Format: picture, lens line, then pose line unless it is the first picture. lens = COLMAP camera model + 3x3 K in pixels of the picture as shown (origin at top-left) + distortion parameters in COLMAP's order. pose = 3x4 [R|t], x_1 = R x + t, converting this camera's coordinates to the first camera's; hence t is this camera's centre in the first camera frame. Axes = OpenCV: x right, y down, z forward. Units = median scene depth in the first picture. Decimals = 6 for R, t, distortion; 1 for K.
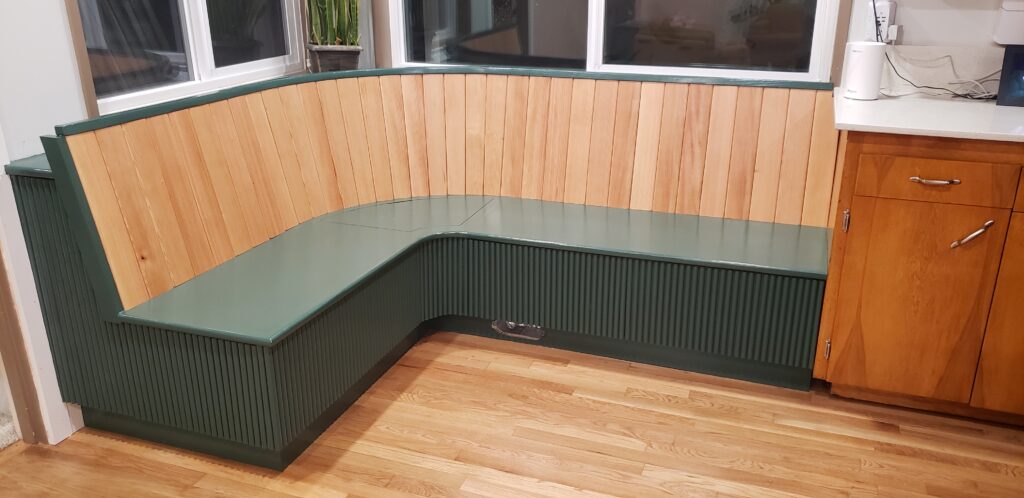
lens RADIAL K [[809.3, 0, 512.0], [0, 809.3, 249.0], [0, 0, 1]] dist [0.059973, -0.130765]
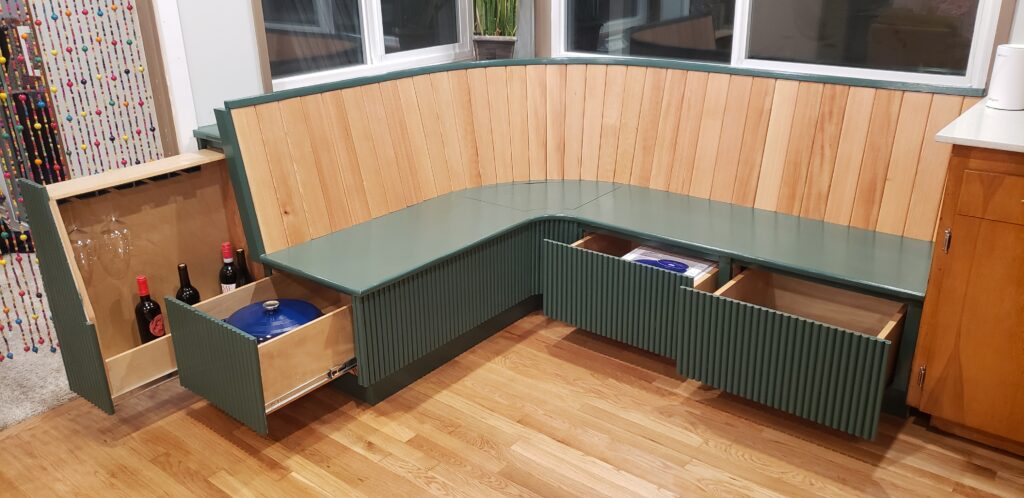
lens RADIAL K [[809.3, 0, 512.0], [0, 809.3, 249.0], [0, 0, 1]] dist [0.059973, -0.130765]
pose [[0.938947, 0.103862, -0.328012, 0.213554], [-0.095420, 0.994560, 0.041777, -0.014331], [0.330566, -0.007928, 0.943749, -0.027177]]
